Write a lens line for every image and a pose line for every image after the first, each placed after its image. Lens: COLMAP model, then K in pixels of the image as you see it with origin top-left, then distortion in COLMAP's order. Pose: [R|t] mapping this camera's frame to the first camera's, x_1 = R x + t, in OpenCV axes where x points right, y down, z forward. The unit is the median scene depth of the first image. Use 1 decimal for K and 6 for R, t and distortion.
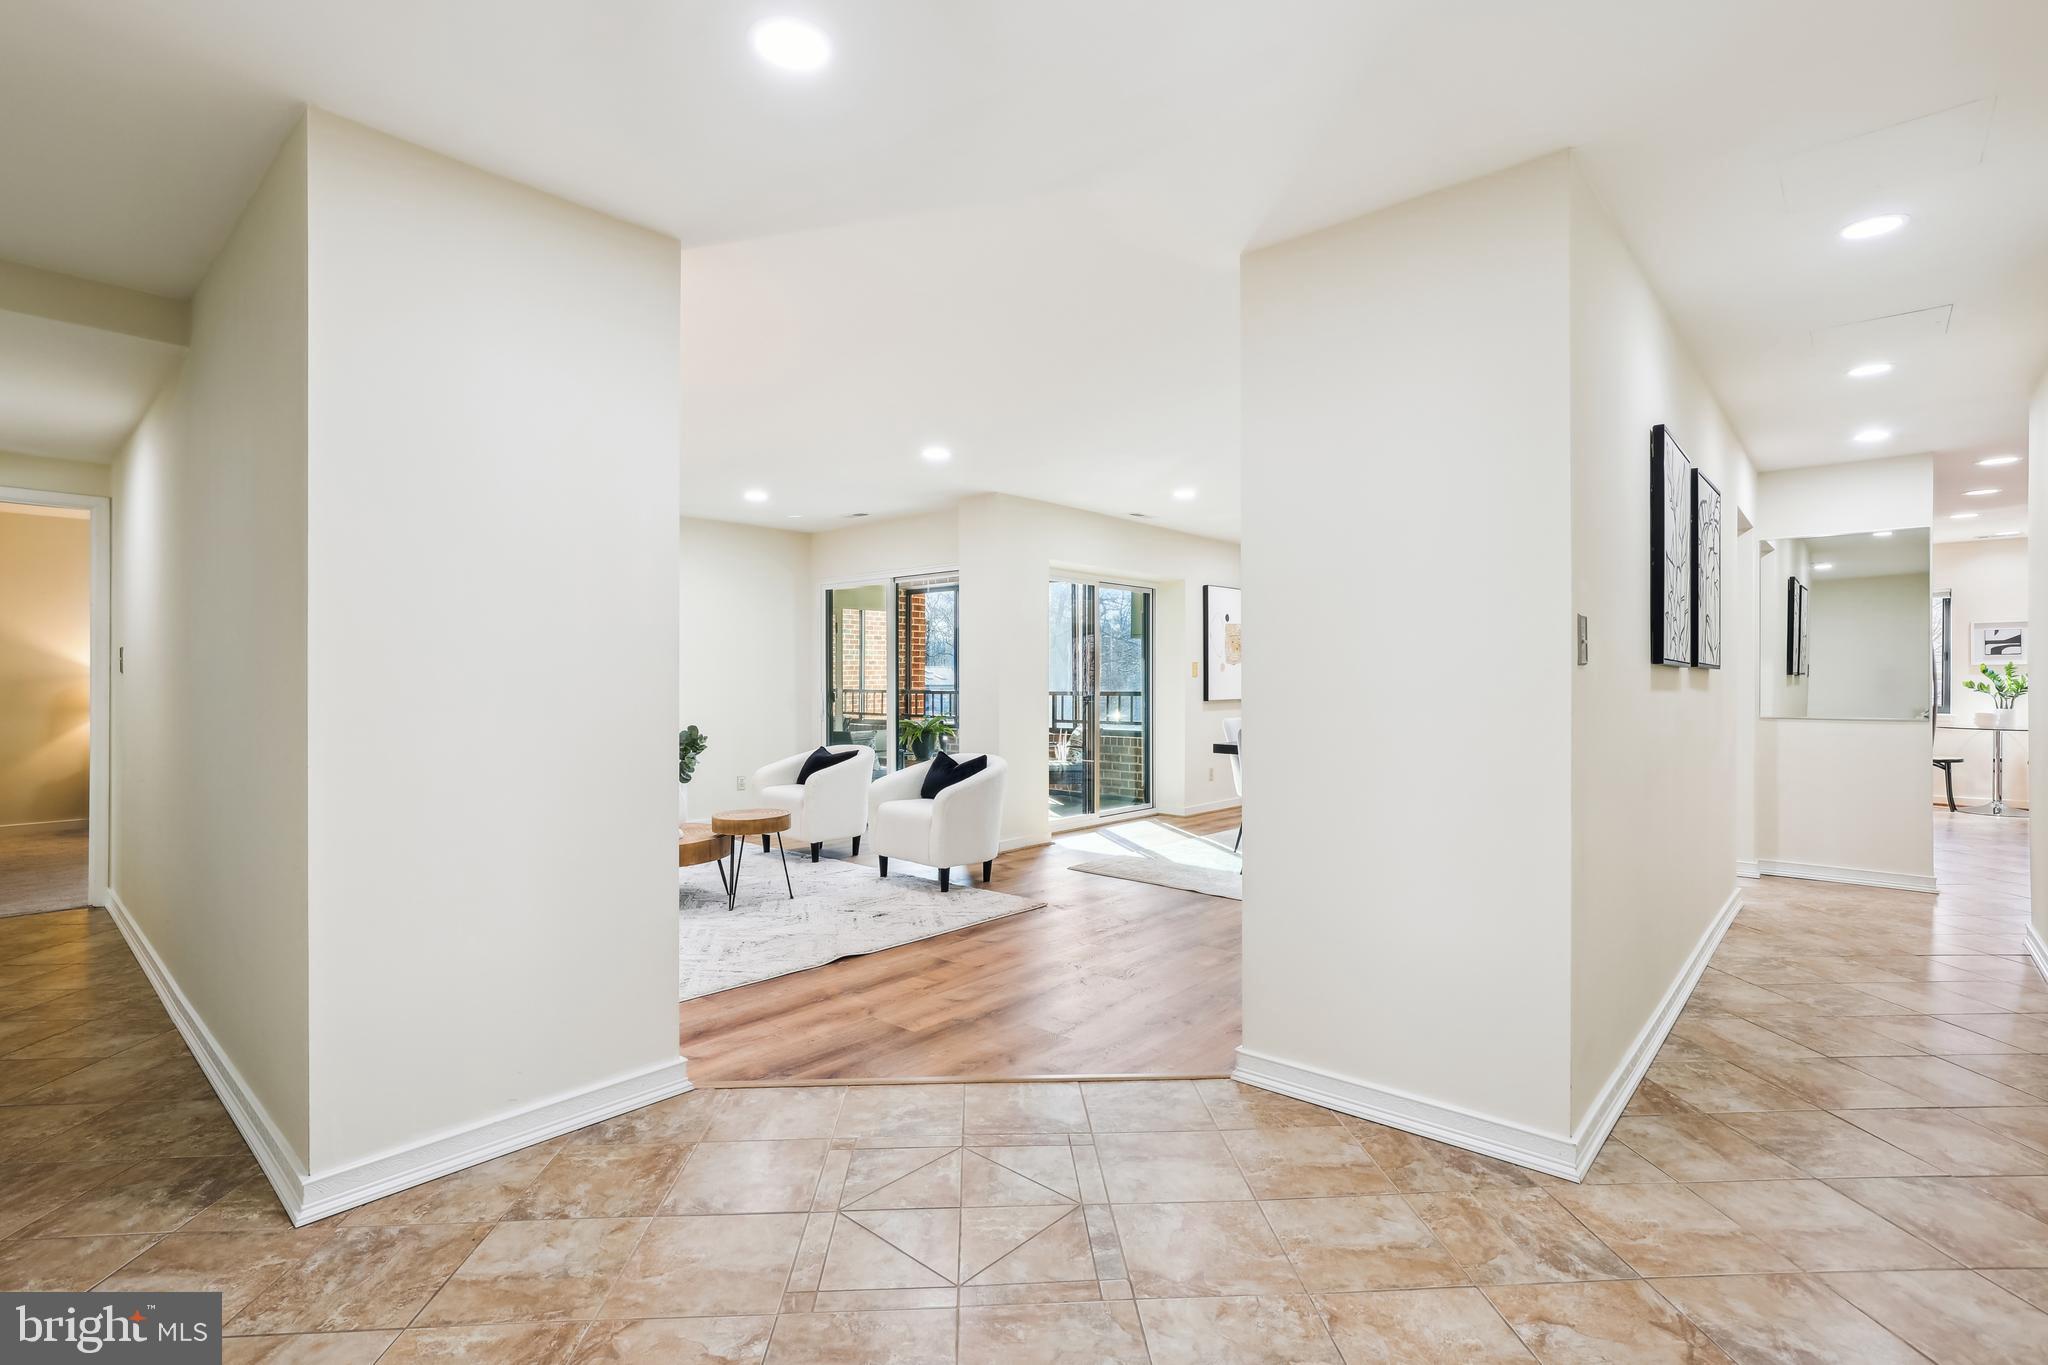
lens RADIAL K [[930.7, 0, 1021.6], [0, 930.7, 693.5], [0, 0, 1]] dist [-0.009825, 0.008174]
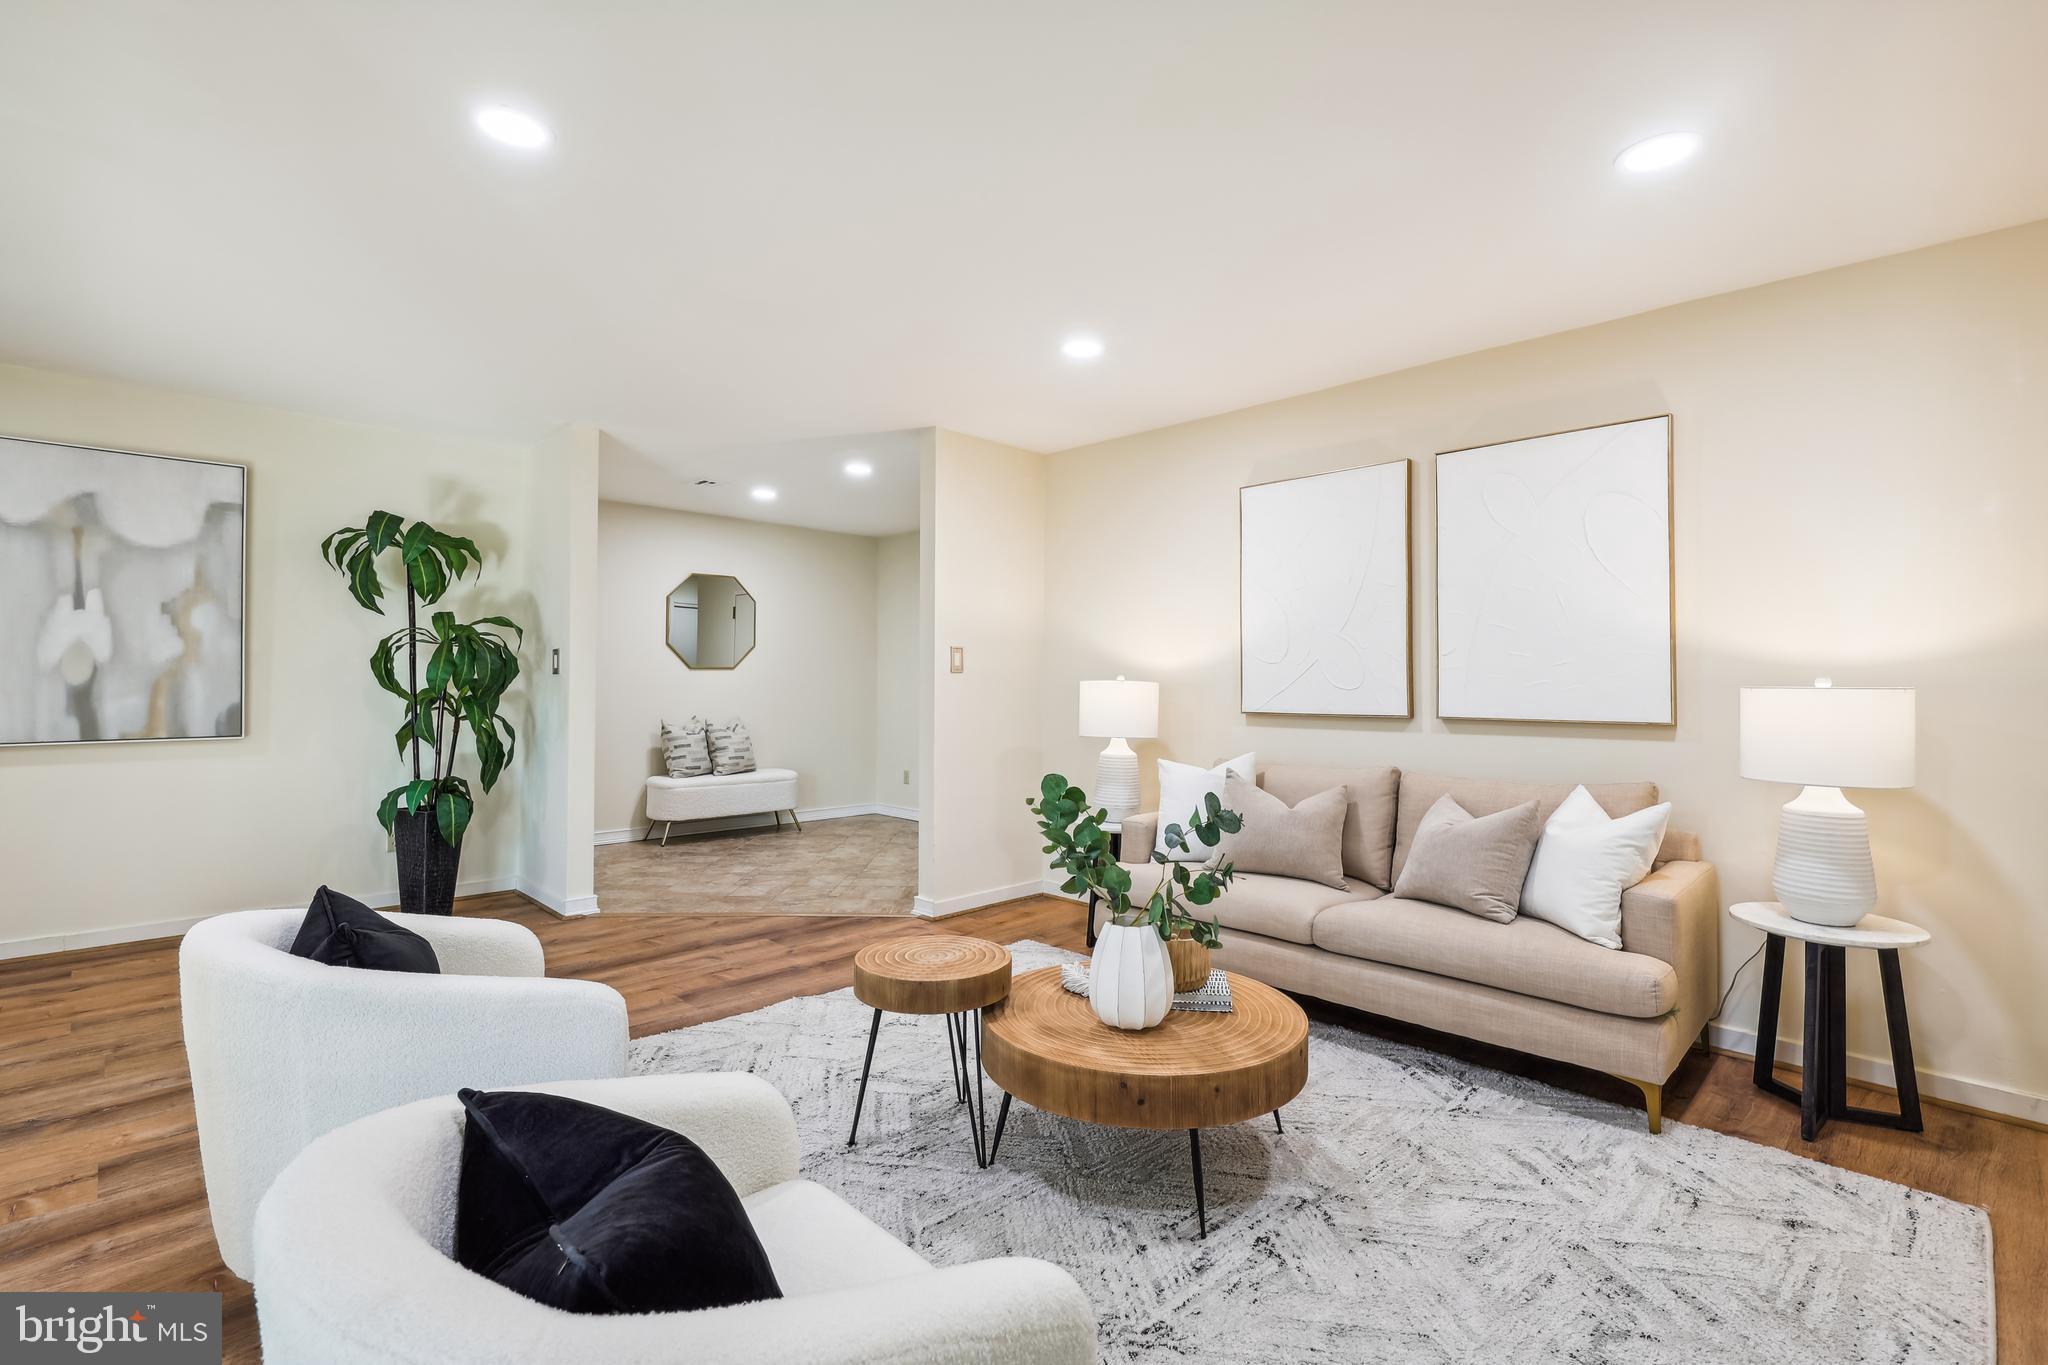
lens RADIAL K [[915.8, 0, 1059.8], [0, 915.8, 704.0], [0, 0, 1]] dist [-0.003937, 0.001094]
pose [[-0.999693, -0.004997, 0.024268, -0.253439], [-0.004110, 0.999326, 0.036489, -0.014547], [-0.024434, 0.036378, -0.999039, 1.014721]]
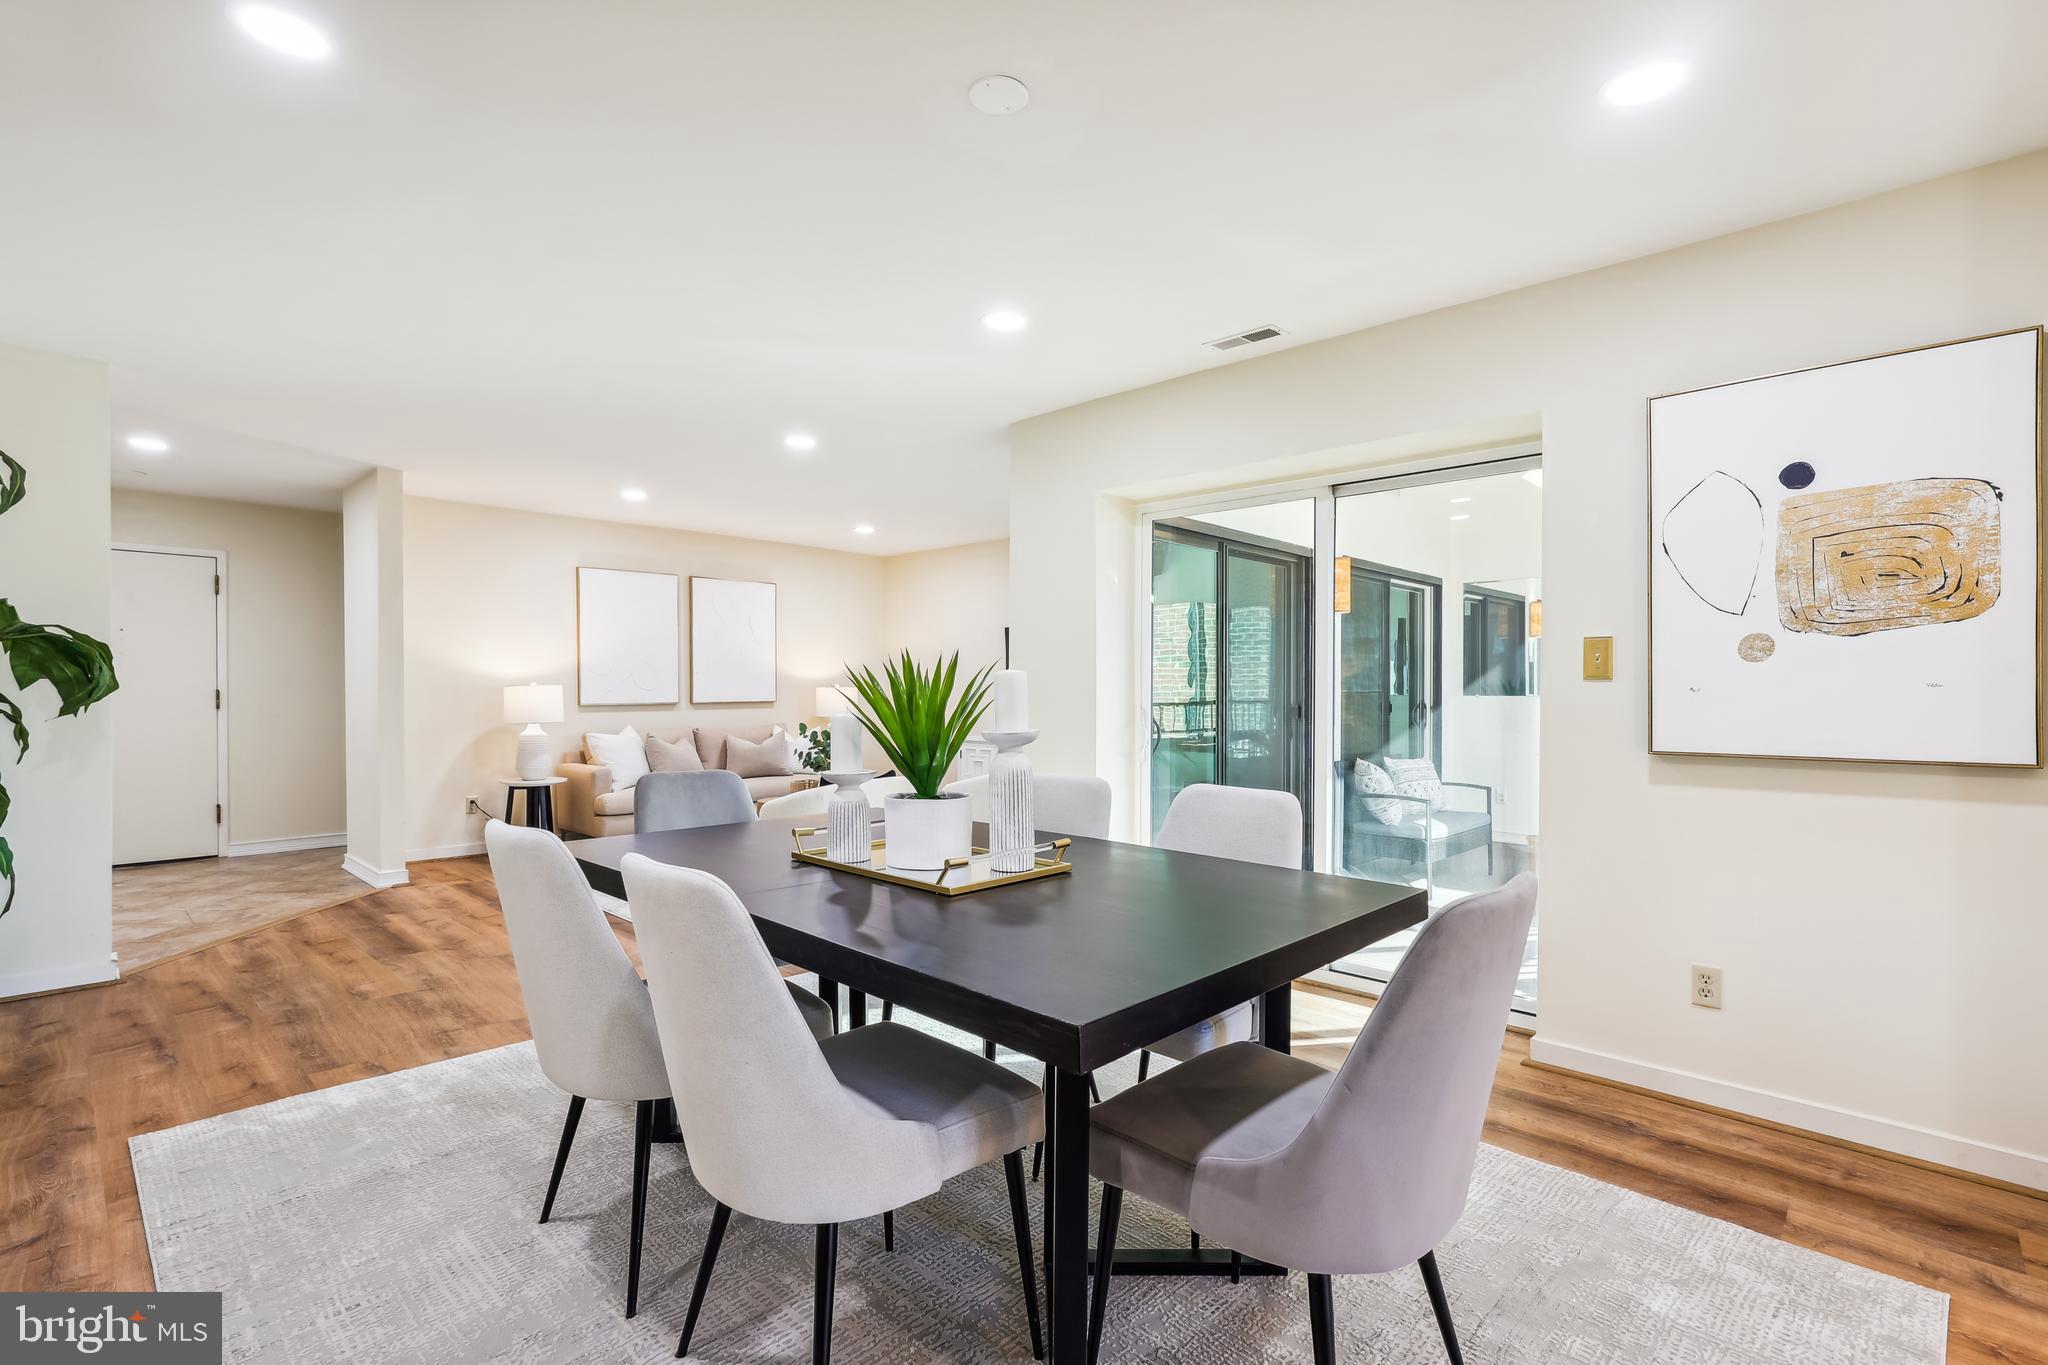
lens RADIAL K [[930.7, 0, 1022.7], [0, 930.7, 694.6], [0, 0, 1]] dist [-0.009825, 0.008174]
pose [[-0.017474, 0.008769, -0.999809, 0.608771], [-0.015424, 0.999840, 0.009038, -0.013991], [0.999728, 0.015579, -0.017336, 0.904480]]
